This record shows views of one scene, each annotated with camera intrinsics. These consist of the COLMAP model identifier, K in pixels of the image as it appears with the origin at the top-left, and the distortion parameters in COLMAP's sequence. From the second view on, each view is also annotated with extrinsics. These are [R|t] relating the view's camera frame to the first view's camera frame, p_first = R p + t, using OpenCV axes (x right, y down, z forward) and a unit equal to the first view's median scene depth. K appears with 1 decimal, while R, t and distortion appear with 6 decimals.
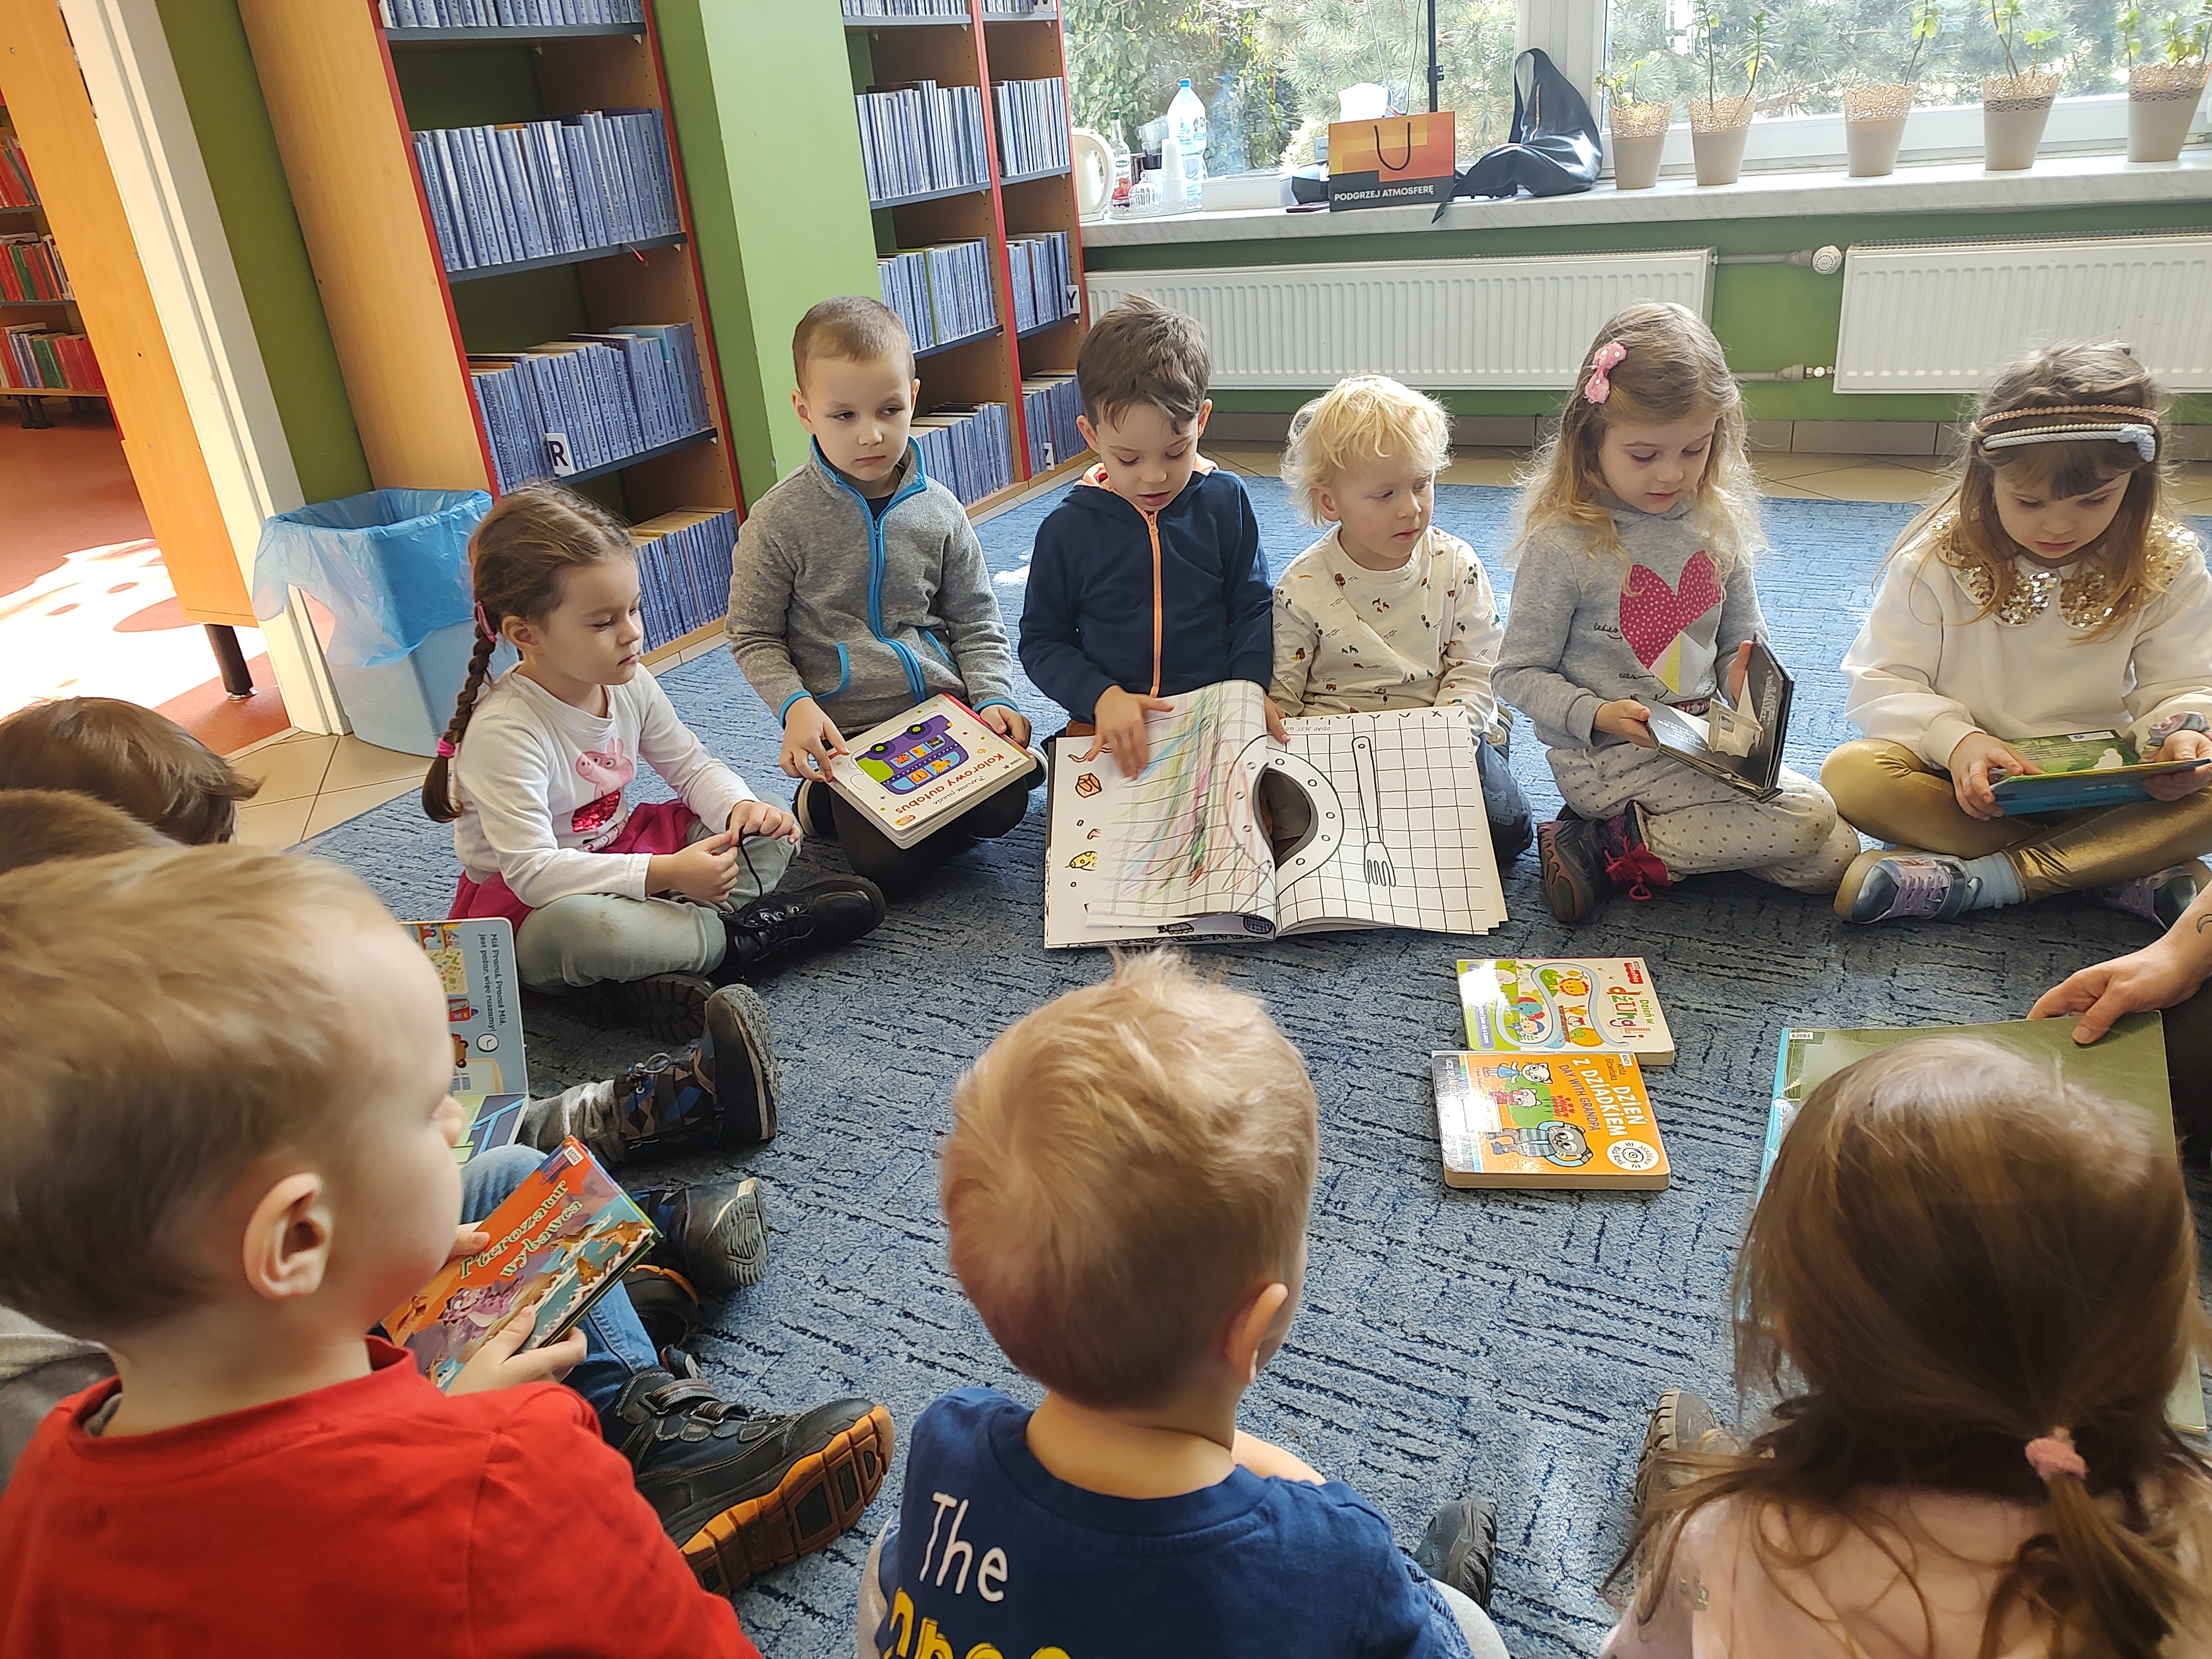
lens RADIAL K [[1539.6, 0, 1106.0], [0, 1539.6, 829.5], [0, 0, 1]] dist [-0.005950, -0.004360]
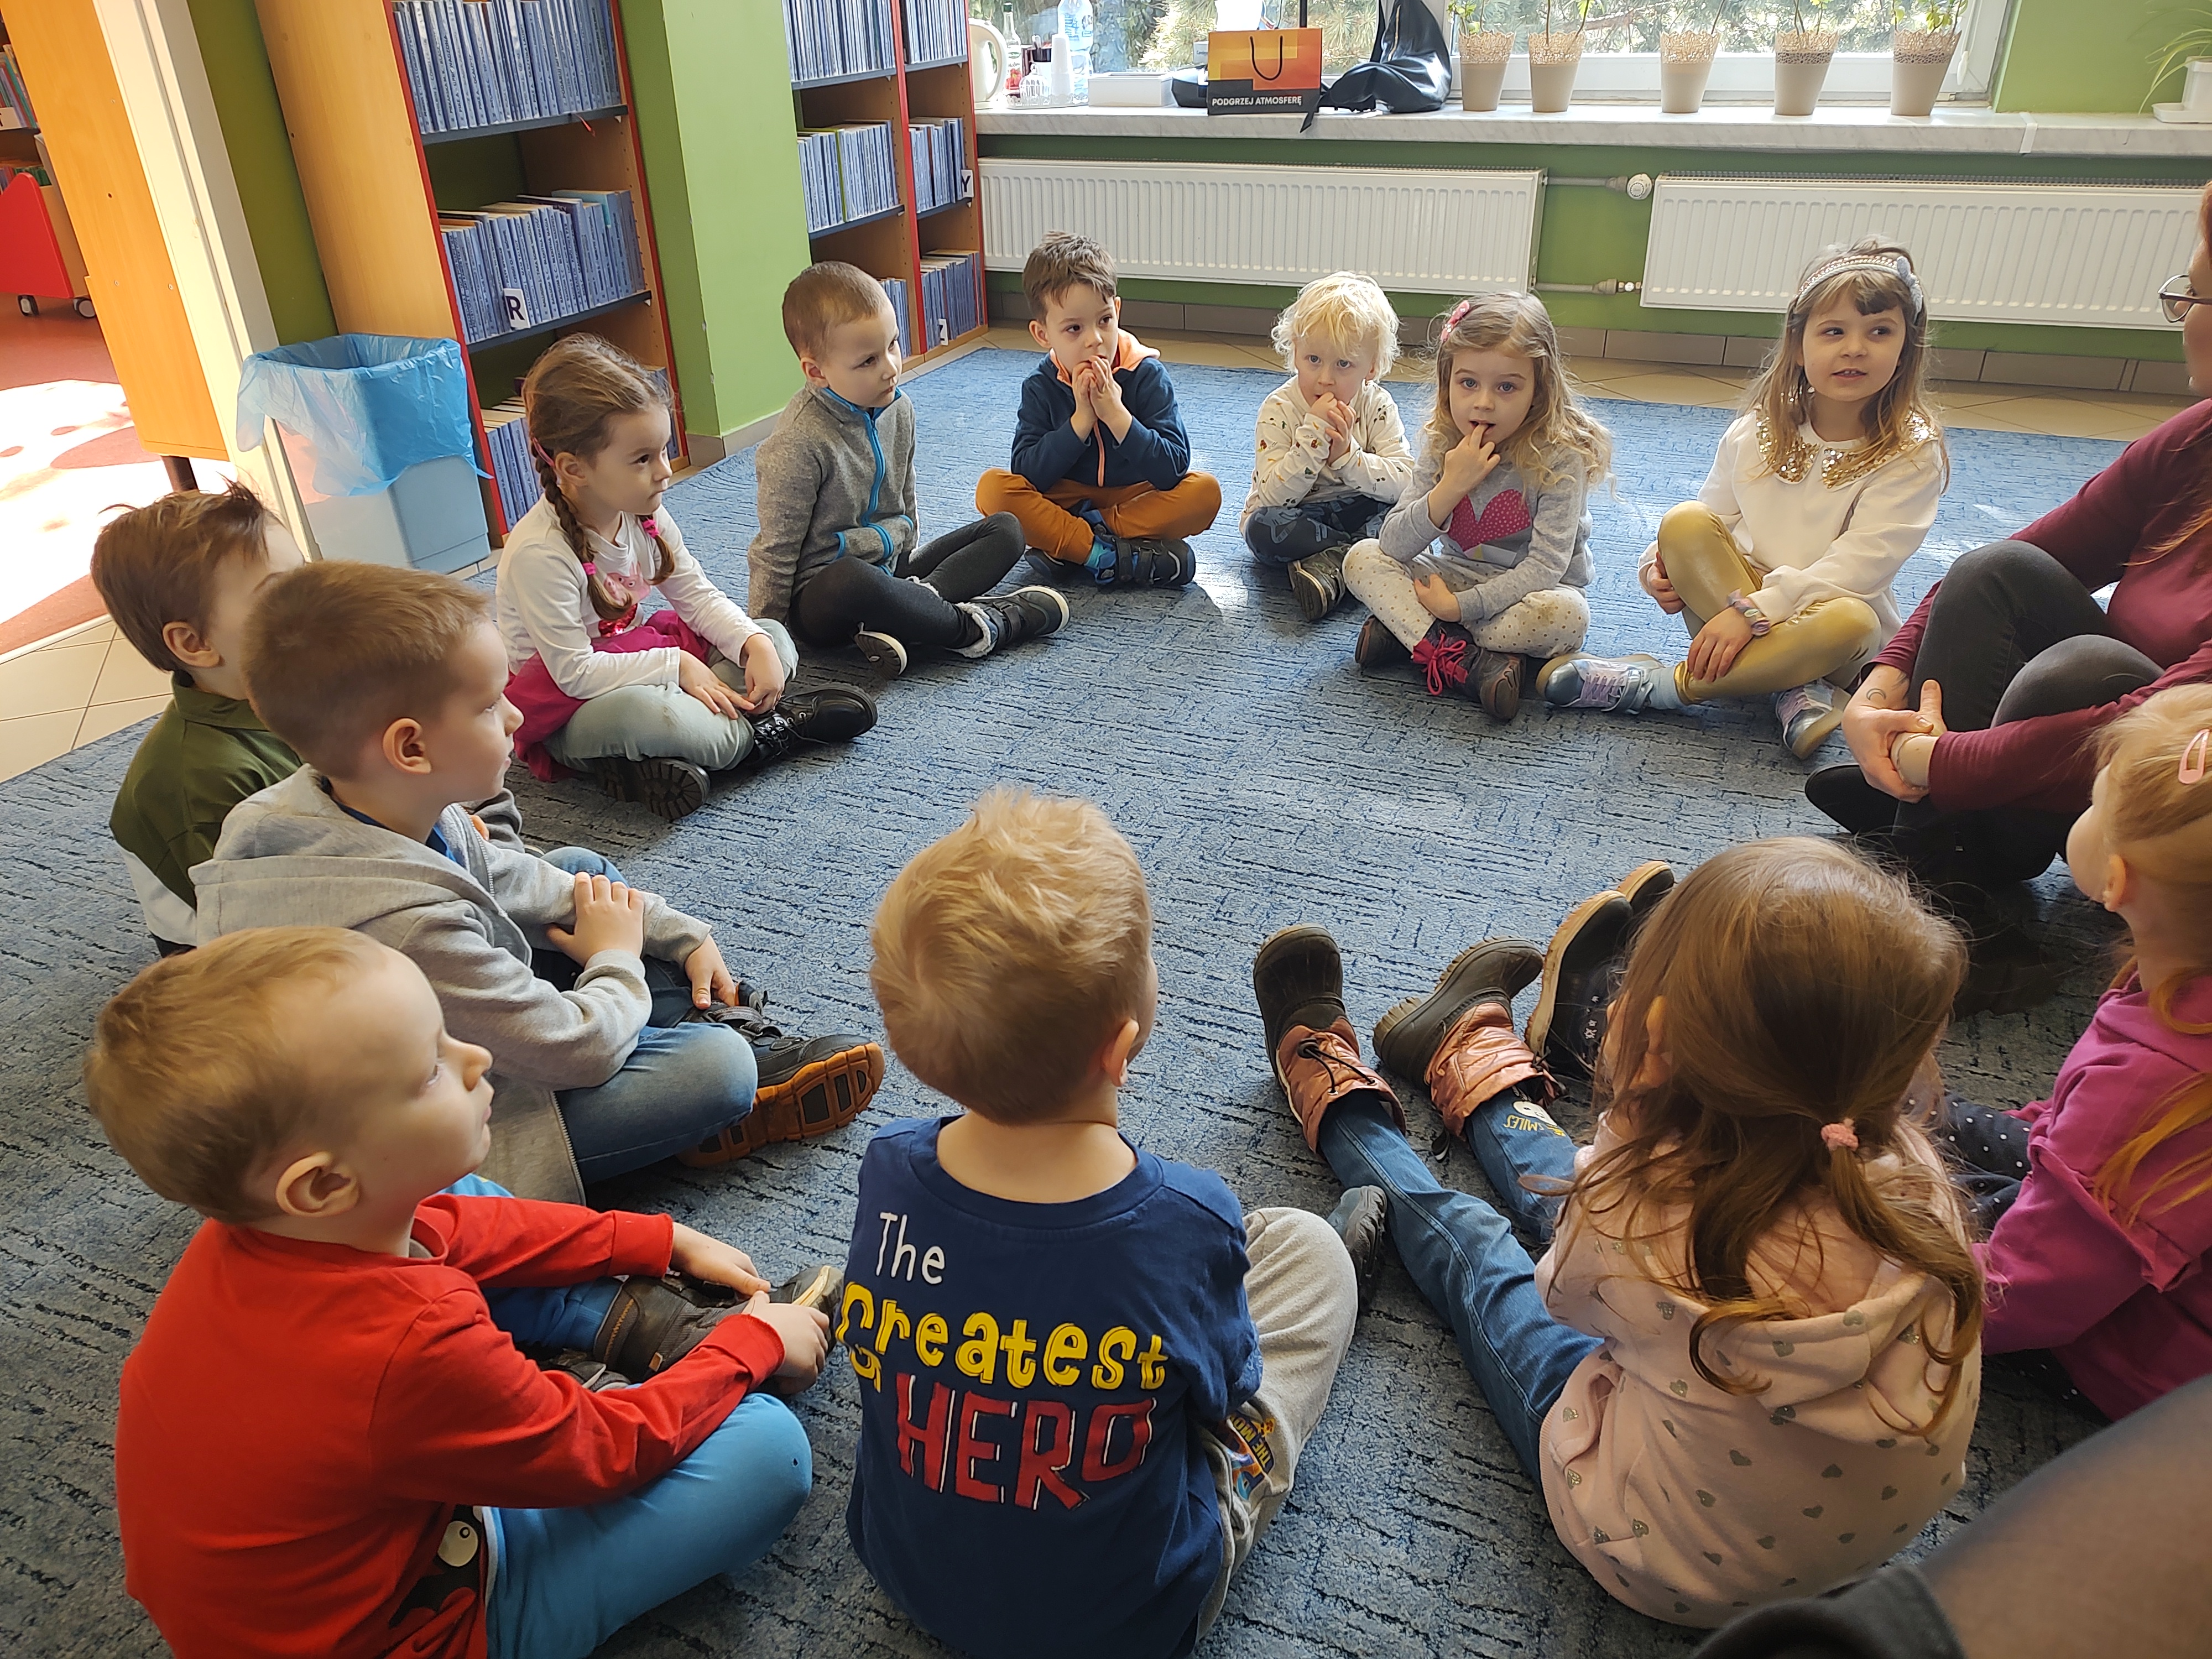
lens RADIAL K [[1560.7, 0, 1120.0], [0, 1560.7, 833.2], [0, 0, 1]] dist [0.001921, -0.009797]
pose [[0.993537, 0.009188, 0.113139, -0.040070], [-0.016843, 0.997618, 0.066887, 0.036679], [-0.112255, -0.068360, 0.991325, -0.136953]]
